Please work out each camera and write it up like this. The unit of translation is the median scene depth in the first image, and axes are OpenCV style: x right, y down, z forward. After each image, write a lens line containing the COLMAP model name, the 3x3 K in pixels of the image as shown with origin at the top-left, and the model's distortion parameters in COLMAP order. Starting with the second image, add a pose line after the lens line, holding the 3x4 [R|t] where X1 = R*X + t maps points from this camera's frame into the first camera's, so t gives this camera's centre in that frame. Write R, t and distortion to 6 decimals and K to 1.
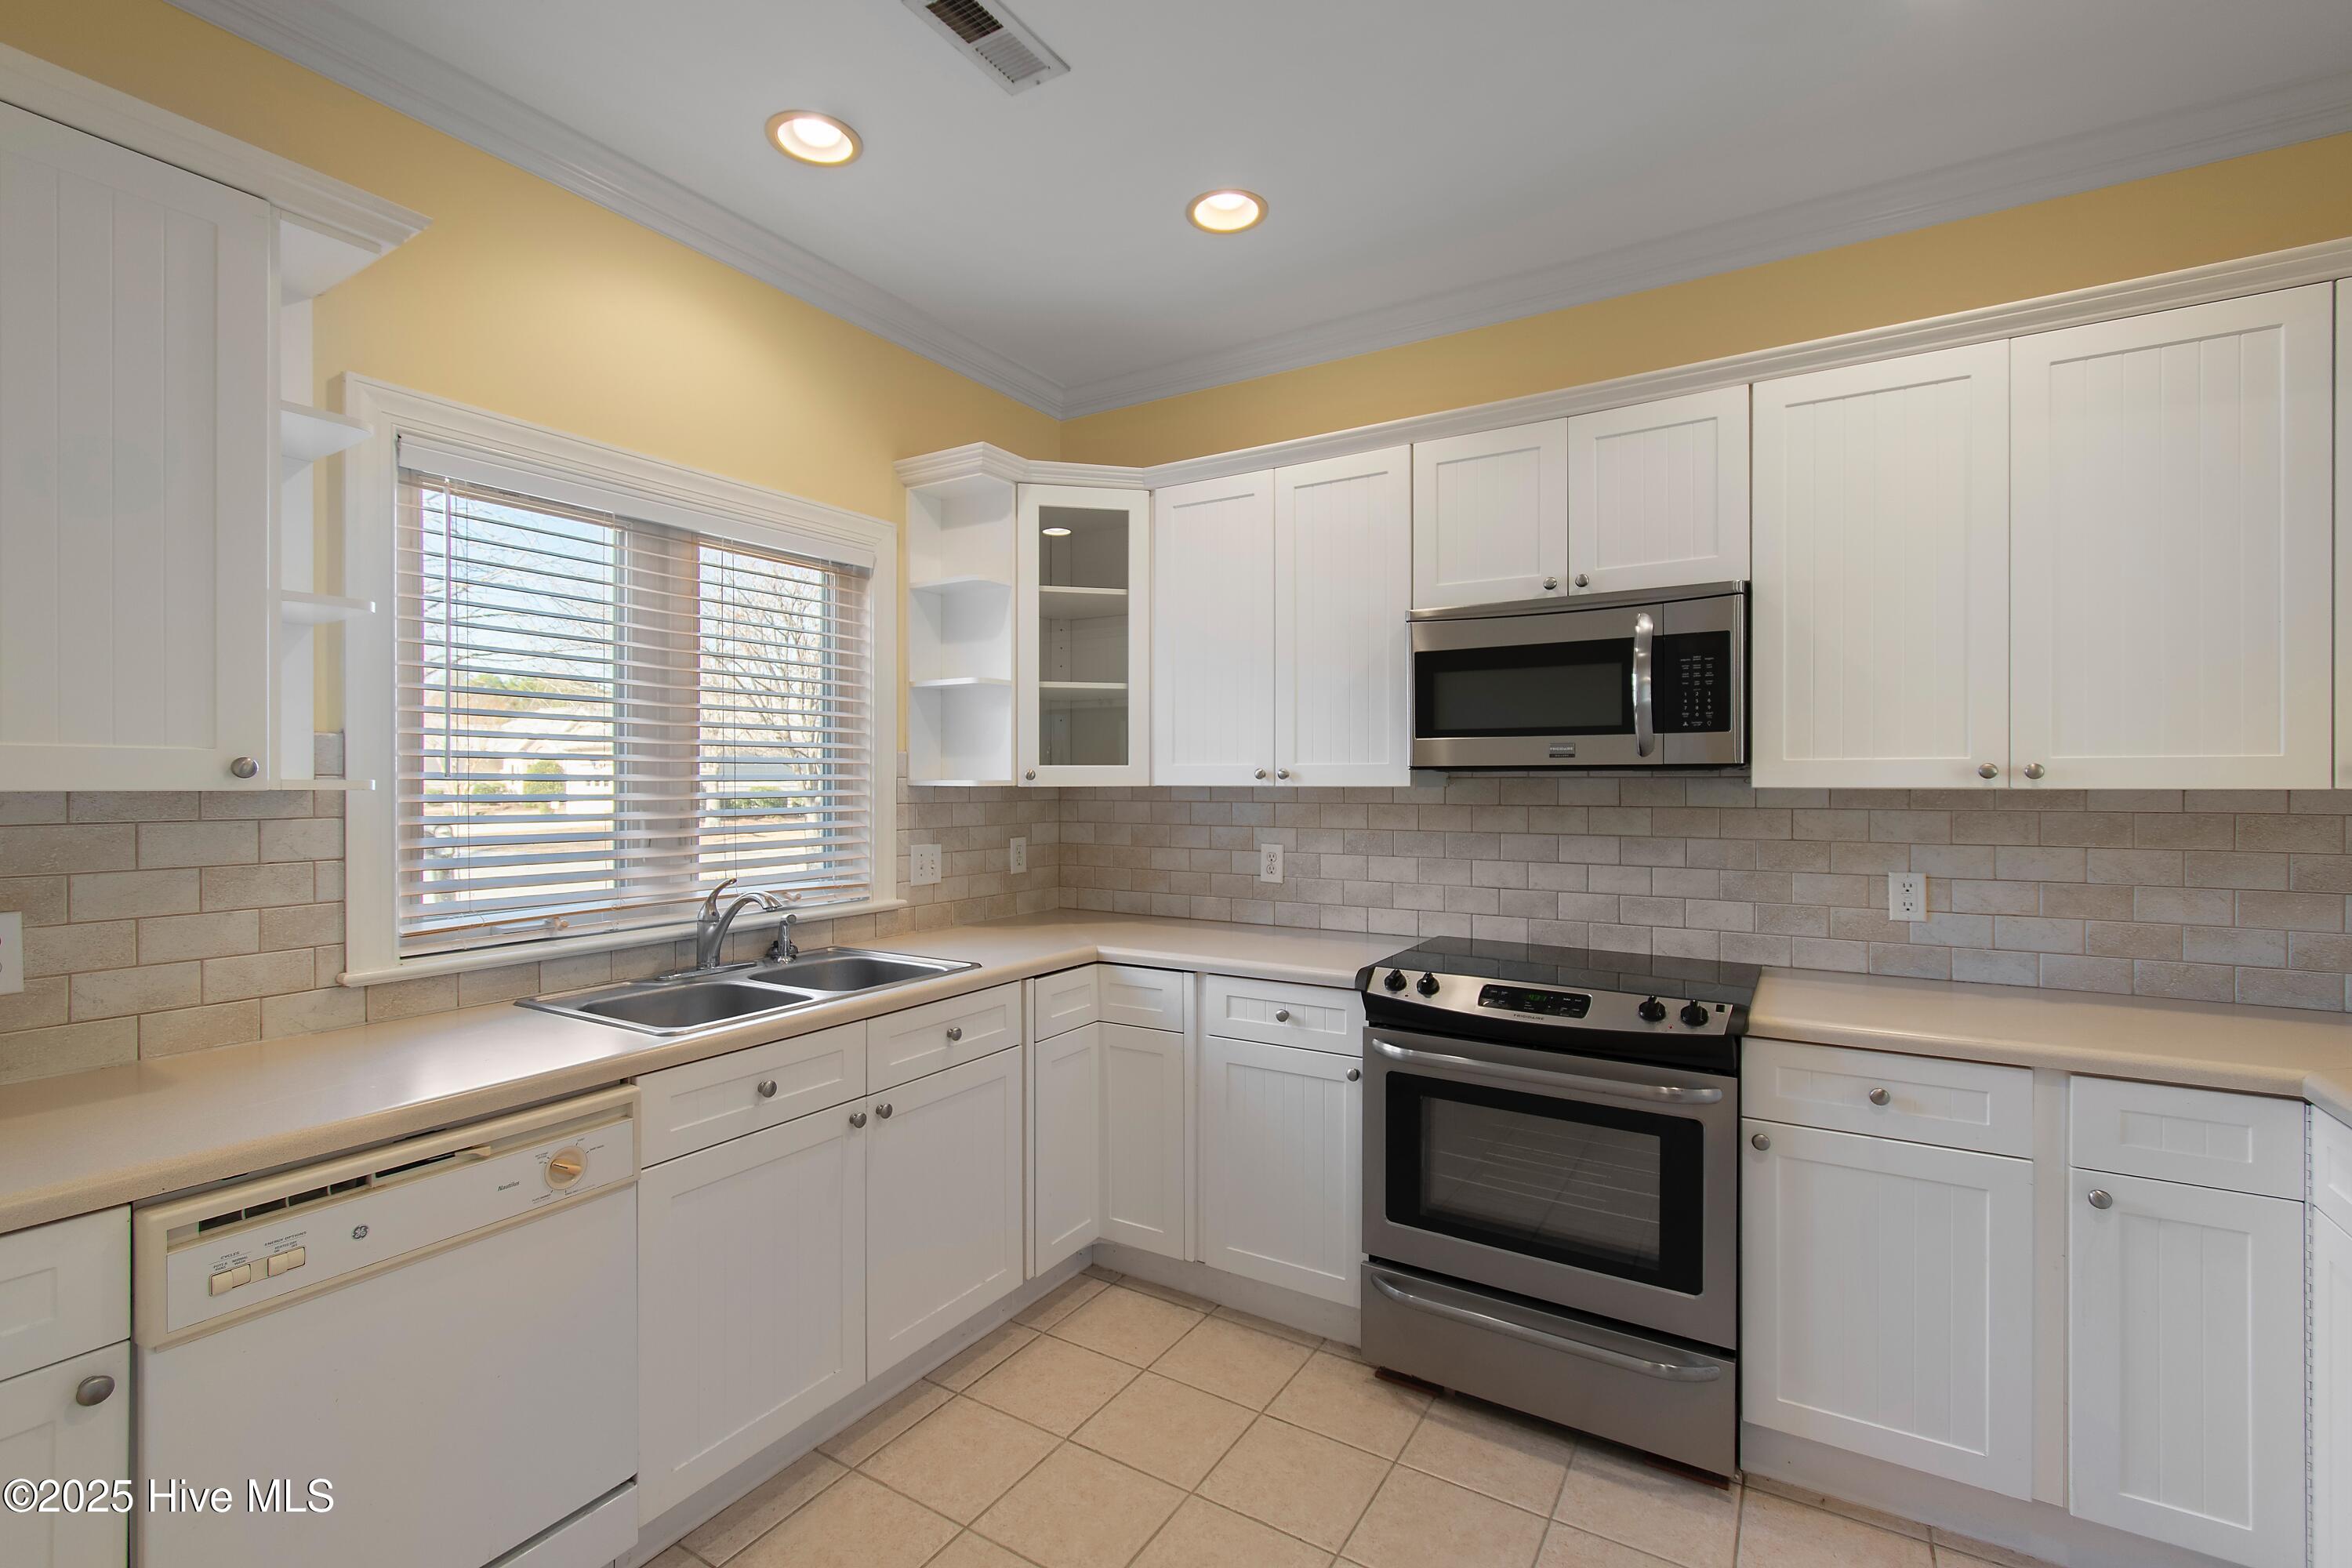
lens RADIAL K [[1050.2, 0, 1168.8], [0, 1050.2, 779.5], [0, 0, 1]] dist [0.000364, 0.000111]
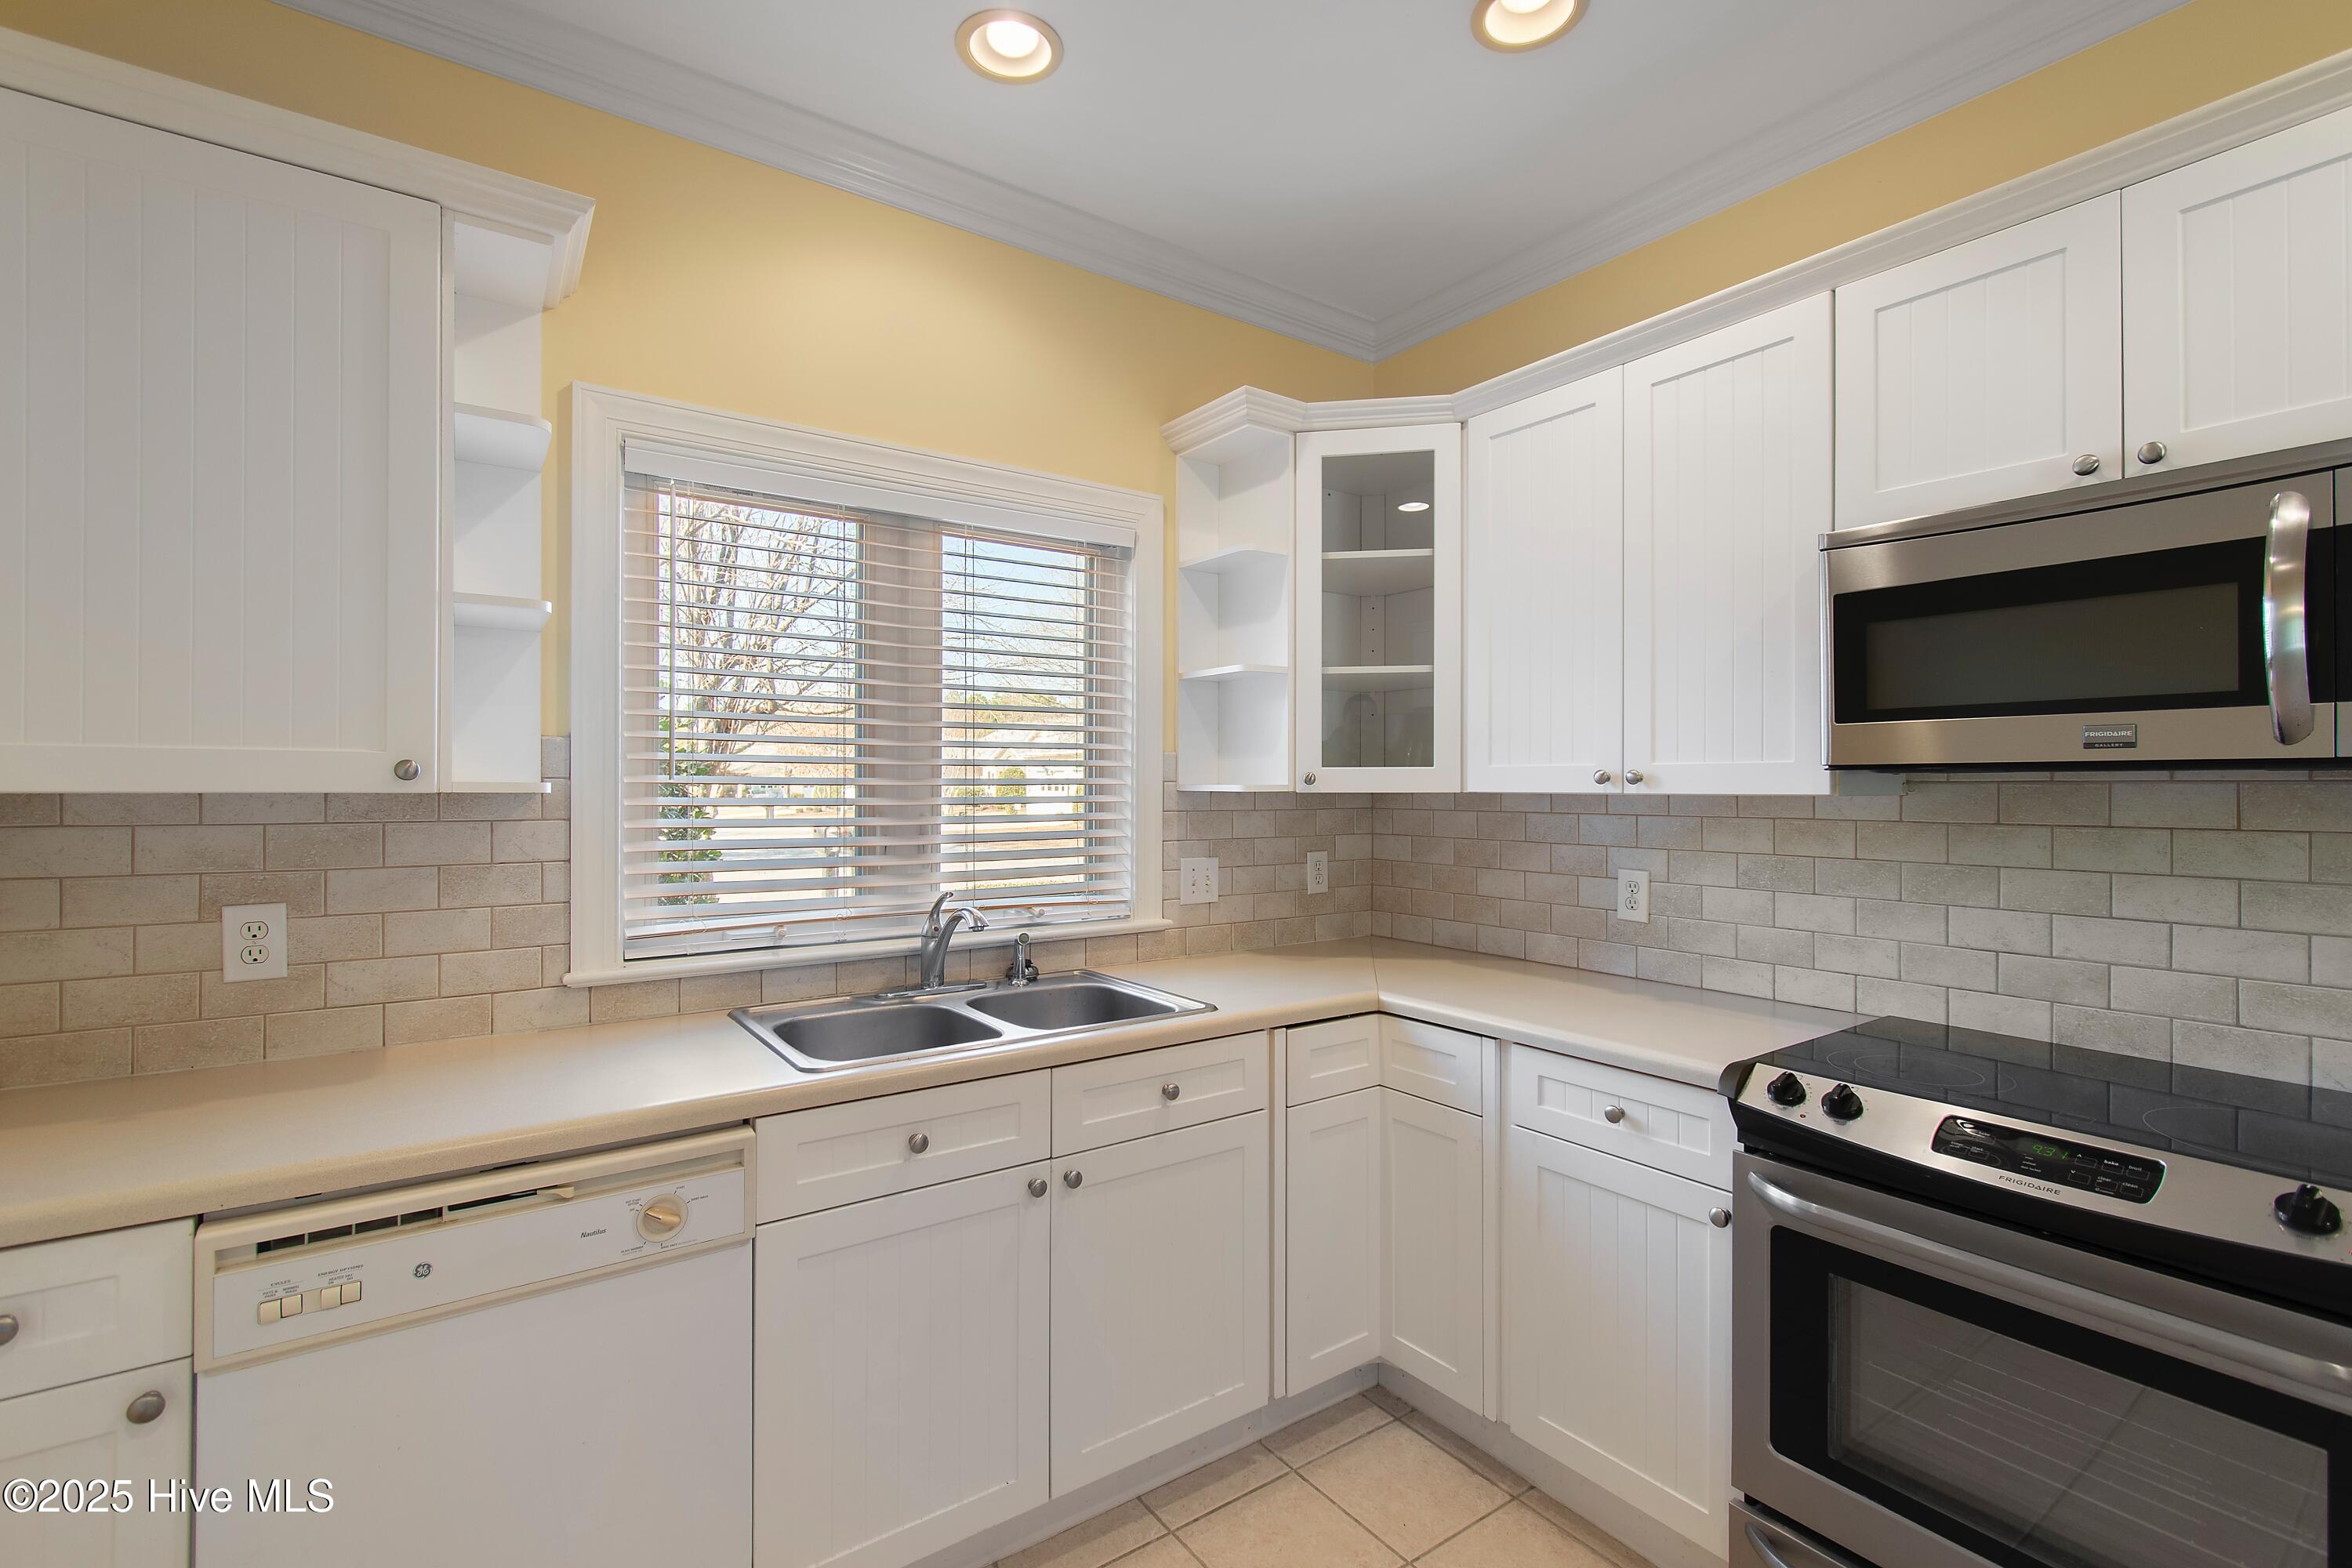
lens RADIAL K [[1050.2, 0, 1162.9], [0, 1050.2, 780.3], [0, 0, 1]] dist [0.000364, 0.000111]
pose [[0.919598, 0.000184, -0.392860, 0.113756], [-0.001842, 0.999991, -0.003843, 0.000562], [0.392856, 0.004258, 0.919590, 0.235627]]
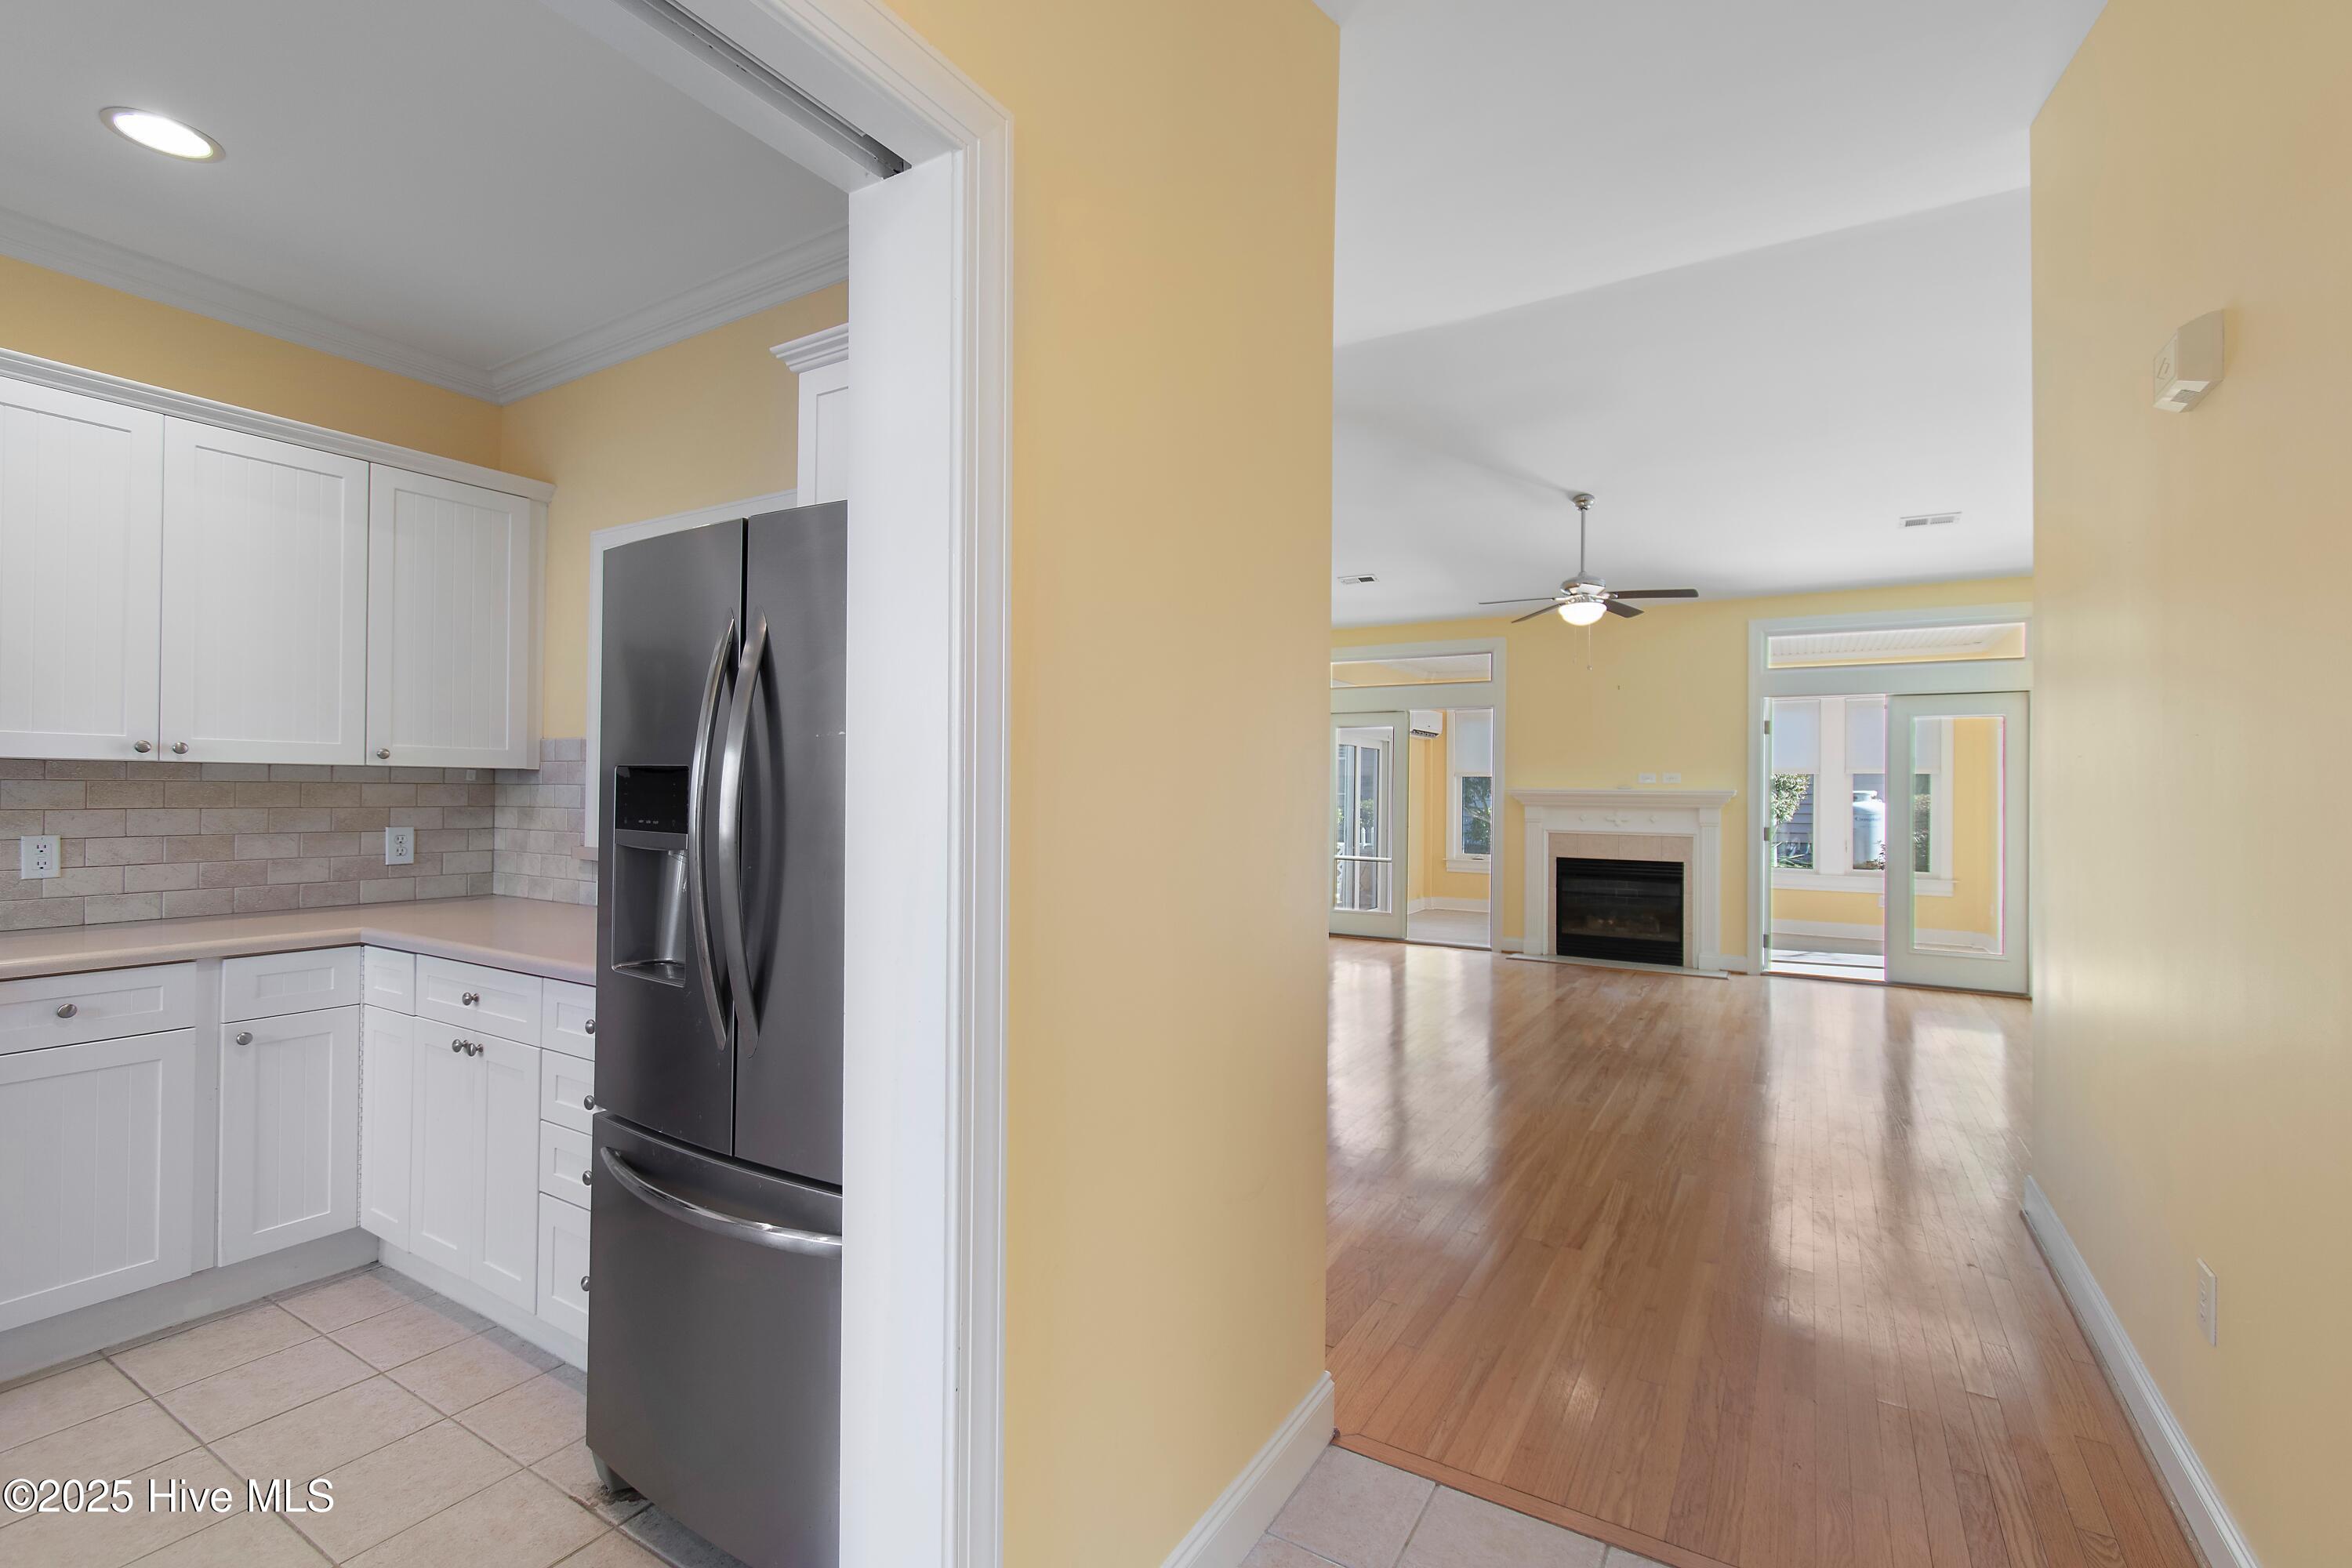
lens RADIAL K [[1050.2, 0, 1177.8], [0, 1050.2, 779.7], [0, 0, 1]] dist [0.000364, 0.000111]
pose [[-0.002936, 0.008278, 0.999961, -0.433244], [-0.008721, 0.999927, -0.008303, 0.027544], [-0.999958, -0.008745, -0.002864, -0.219578]]
